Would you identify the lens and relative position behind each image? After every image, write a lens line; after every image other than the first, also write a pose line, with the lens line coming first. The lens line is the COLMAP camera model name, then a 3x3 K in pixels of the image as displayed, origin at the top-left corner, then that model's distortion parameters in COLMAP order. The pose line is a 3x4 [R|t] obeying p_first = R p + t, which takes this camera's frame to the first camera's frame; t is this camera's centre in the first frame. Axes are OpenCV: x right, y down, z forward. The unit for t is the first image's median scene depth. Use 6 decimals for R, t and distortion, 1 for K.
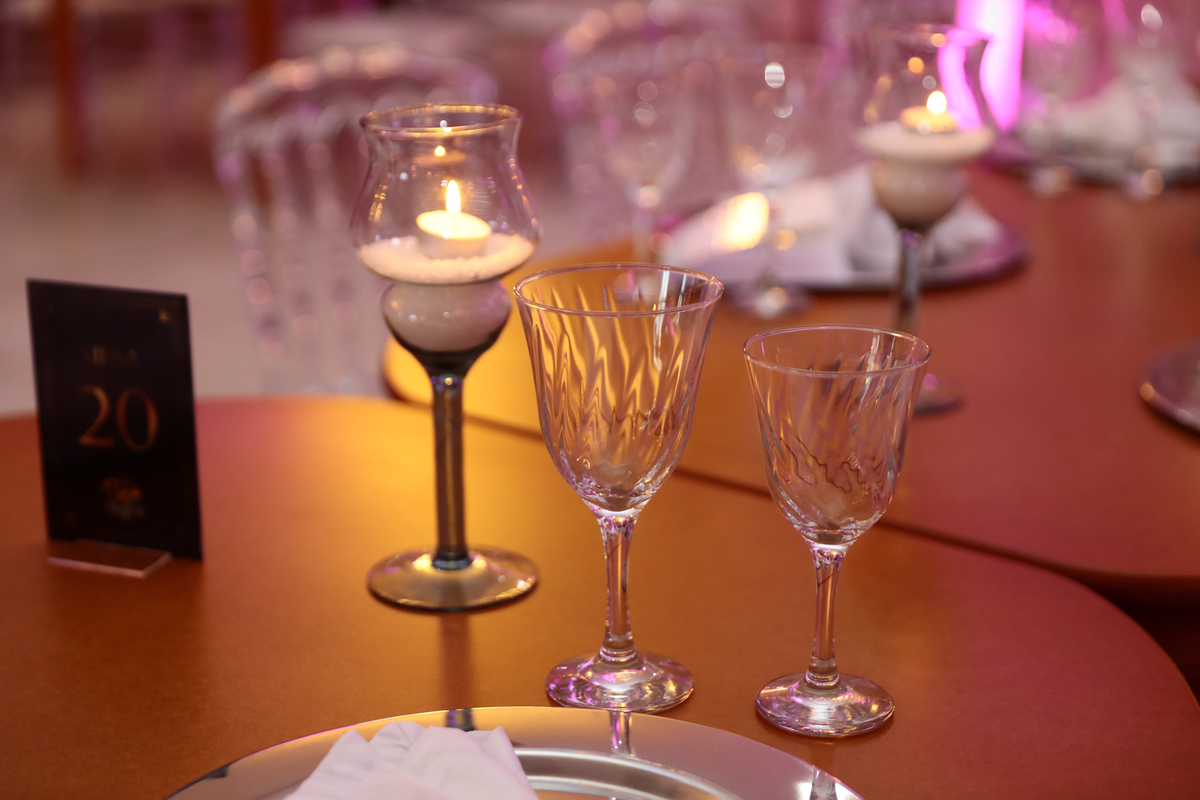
lens RADIAL K [[2273.4, 0, 600.0], [0, 2273.4, 400.0], [0, 0, 1]] dist [-0.004544, 0.020359]
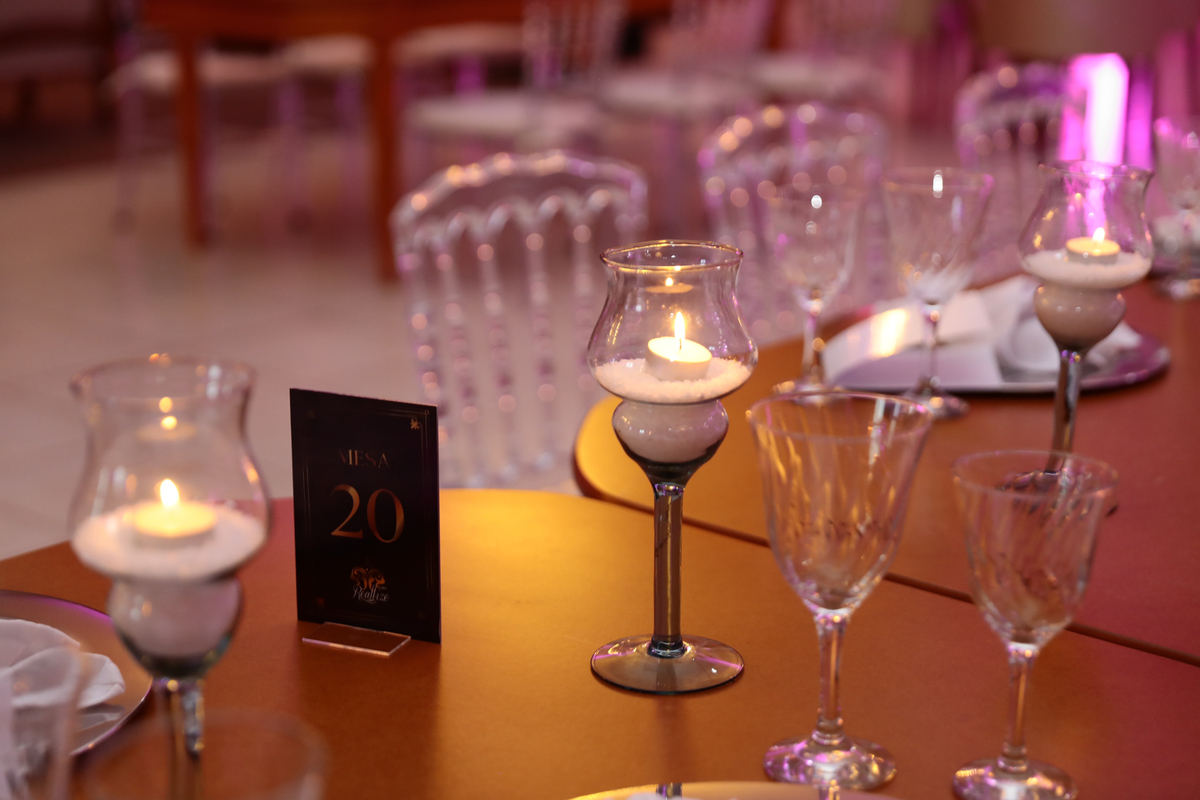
lens RADIAL K [[2273.4, 0, 600.0], [0, 2273.4, 400.0], [0, 0, 1]] dist [-0.004544, 0.020359]
pose [[0.999122, 0.016801, -0.038380, -0.060099], [-0.017918, 0.999420, -0.028963, -0.018848], [0.037871, 0.029625, 0.998843, -0.122296]]
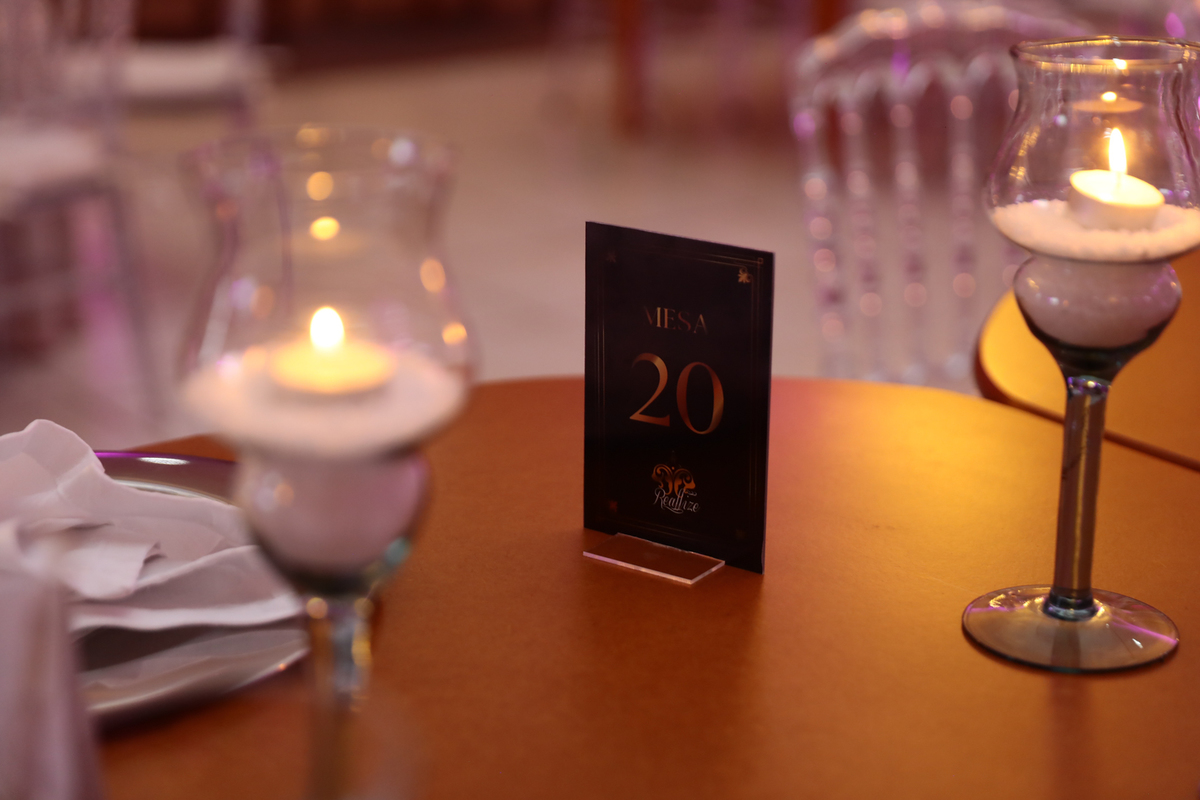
lens RADIAL K [[2273.4, 0, 600.0], [0, 2273.4, 400.0], [0, 0, 1]] dist [-0.004544, 0.020359]
pose [[0.970100, 0.086290, -0.226847, -0.052986], [-0.084350, 0.996269, 0.018251, -0.002875], [0.227576, 0.001430, 0.973759, 0.189397]]
